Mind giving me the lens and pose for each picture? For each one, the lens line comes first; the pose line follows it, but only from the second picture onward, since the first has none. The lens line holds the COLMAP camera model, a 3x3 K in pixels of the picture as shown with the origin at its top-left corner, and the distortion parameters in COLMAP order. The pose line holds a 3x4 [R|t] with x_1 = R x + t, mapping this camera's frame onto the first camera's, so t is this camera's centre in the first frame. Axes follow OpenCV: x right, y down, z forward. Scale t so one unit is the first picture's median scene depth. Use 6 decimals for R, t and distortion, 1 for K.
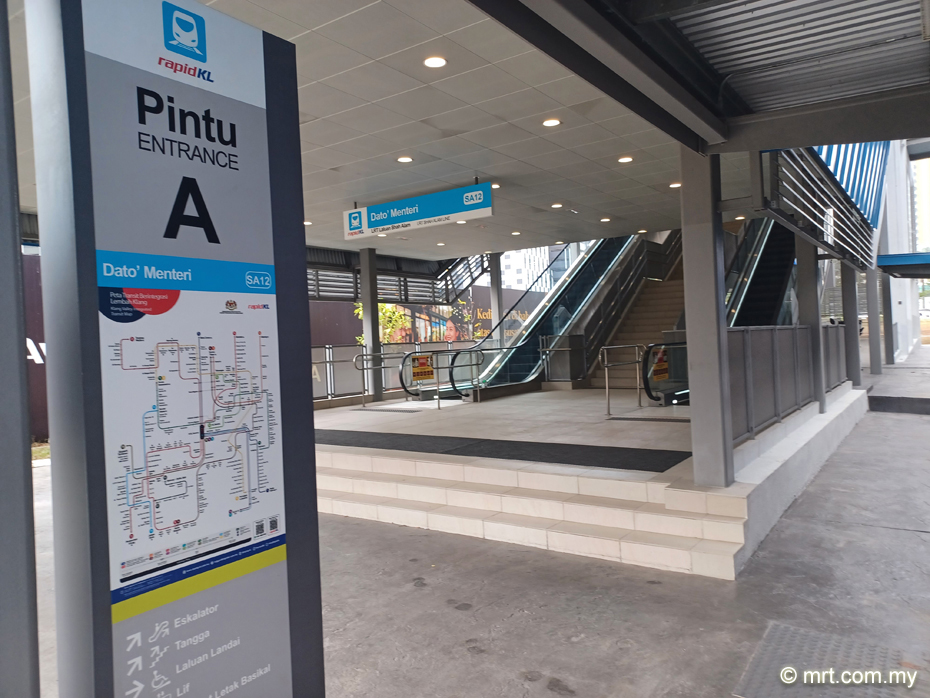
lens RADIAL K [[683.5, 0, 465.0], [0, 683.5, 349.0], [0, 0, 1]] dist [0.003779, -0.070764]
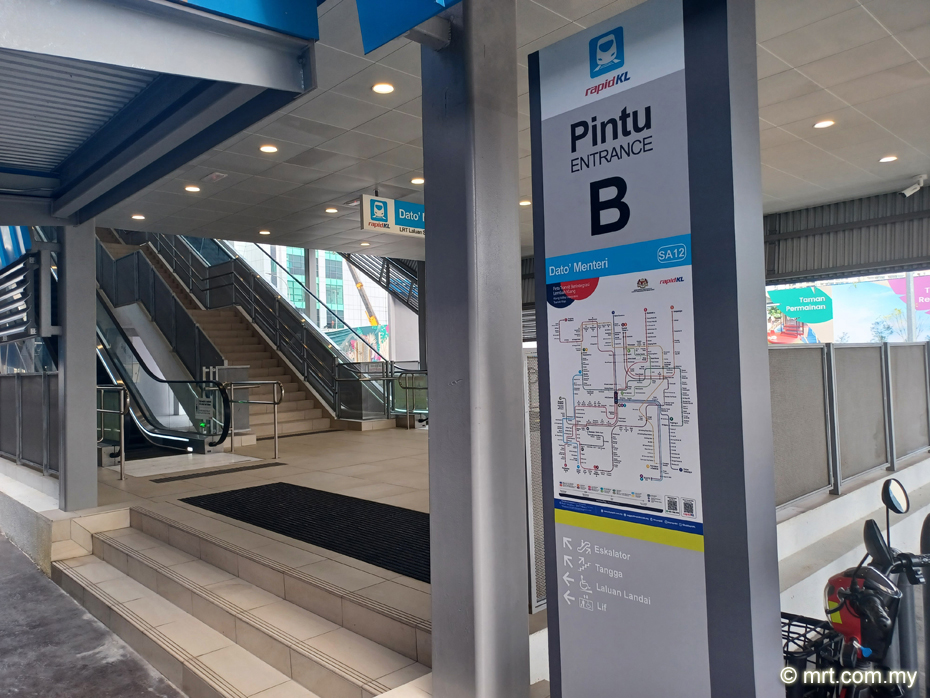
lens RADIAL K [[683.5, 0, 465.0], [0, 683.5, 349.0], [0, 0, 1]] dist [0.003779, -0.070764]
pose [[-0.250797, 0.034607, -0.967421, 0.794316], [0.030615, 0.999144, 0.027805, -0.000386], [0.967555, -0.022644, -0.251642, 1.051207]]
